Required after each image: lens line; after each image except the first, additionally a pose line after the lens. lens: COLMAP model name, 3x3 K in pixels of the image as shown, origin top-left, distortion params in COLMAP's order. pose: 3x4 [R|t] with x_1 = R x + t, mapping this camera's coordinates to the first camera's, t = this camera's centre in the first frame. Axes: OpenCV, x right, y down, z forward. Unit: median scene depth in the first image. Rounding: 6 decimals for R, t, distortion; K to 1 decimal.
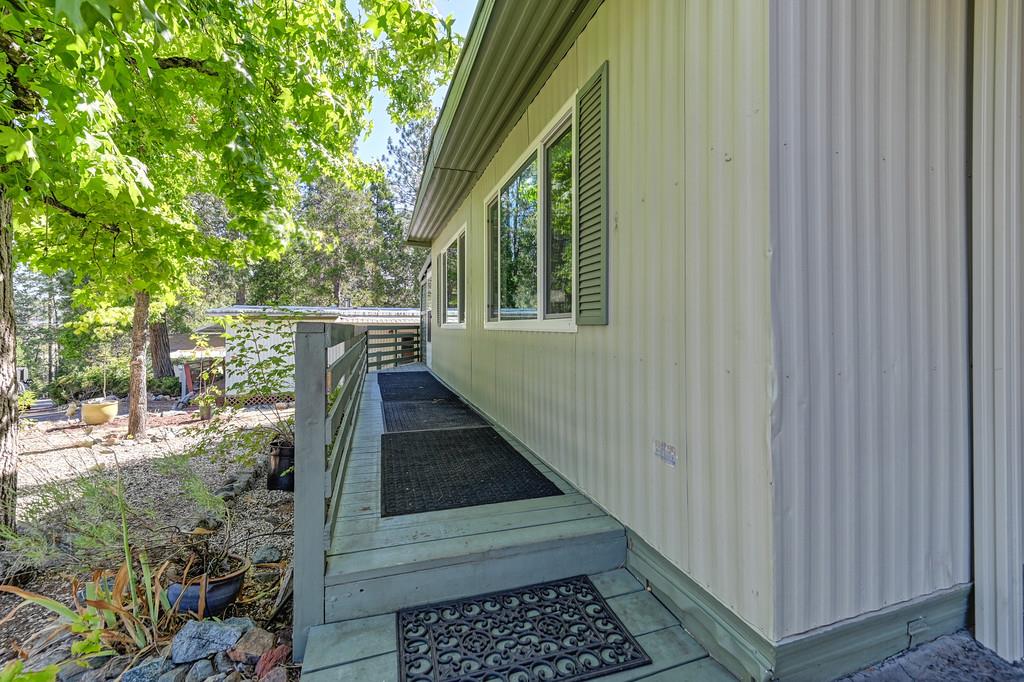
lens RADIAL K [[418.0, 0, 518.4], [0, 418.0, 319.3], [0, 0, 1]] dist [-0.001472, -0.000216]
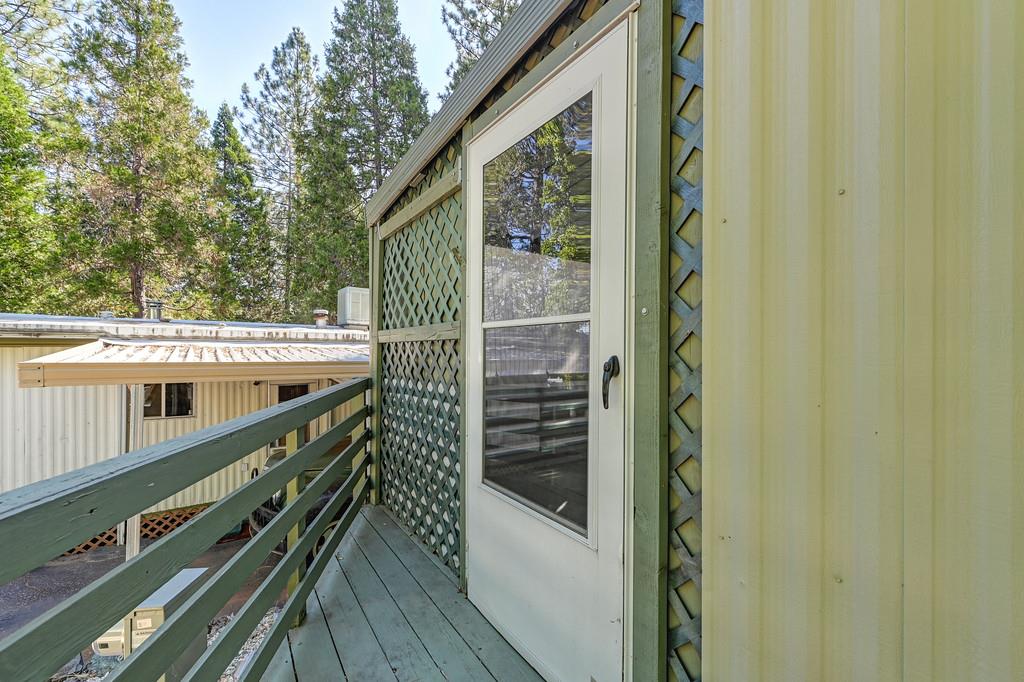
lens RADIAL K [[407.2, 0, 514.9], [0, 407.2, 348.0], [0, 0, 1]] dist [0.001292, -0.000056]
pose [[0.958991, 0.004375, 0.283403, -0.072756], [-0.010016, 0.999779, 0.018458, -0.004461], [-0.283259, -0.020540, 0.958823, 0.228152]]
